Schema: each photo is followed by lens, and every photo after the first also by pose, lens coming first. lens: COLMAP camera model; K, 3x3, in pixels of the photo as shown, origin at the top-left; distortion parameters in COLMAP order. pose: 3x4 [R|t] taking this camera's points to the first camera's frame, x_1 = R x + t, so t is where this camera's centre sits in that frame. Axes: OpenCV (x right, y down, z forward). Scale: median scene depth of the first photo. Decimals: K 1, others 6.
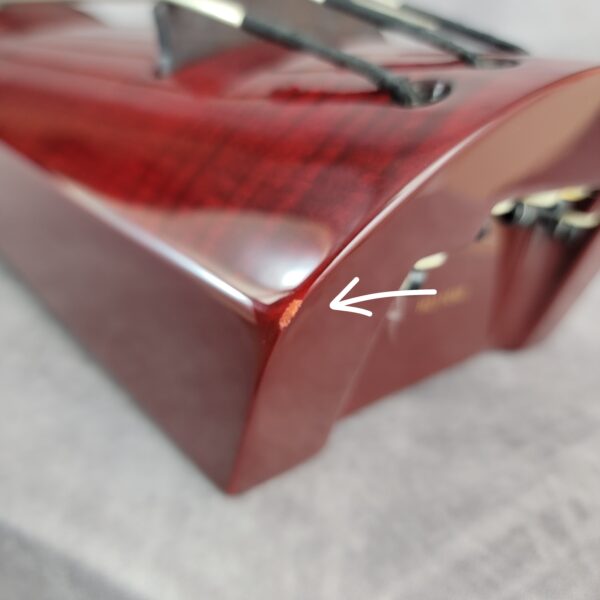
lens RADIAL K [[855.8, 0, 300.0], [0, 855.8, 300.0], [0, 0, 1]] dist [-0.034537, -0.101144]
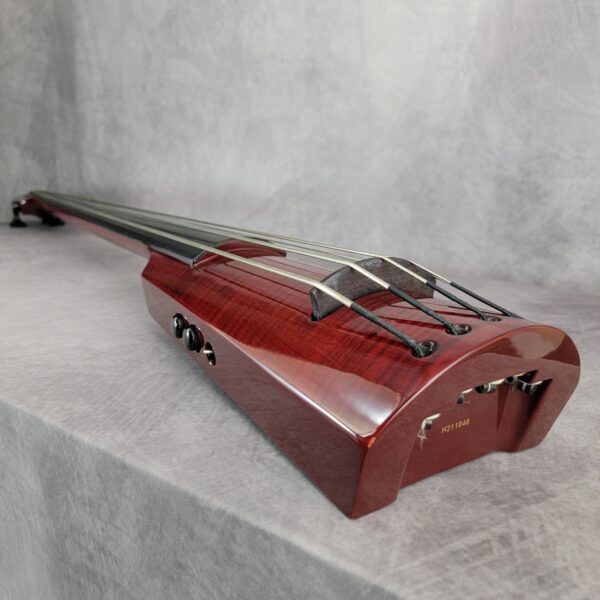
lens RADIAL K [[570.9, 0, 290.8], [0, 570.9, 301.1], [0, 0, 1]] dist [0.022274, 0.000701]
pose [[0.983287, -0.033851, -0.178887, 0.052088], [0.000652, 0.983212, -0.182467, -0.064234], [0.182060, 0.179301, 0.966801, -0.620970]]
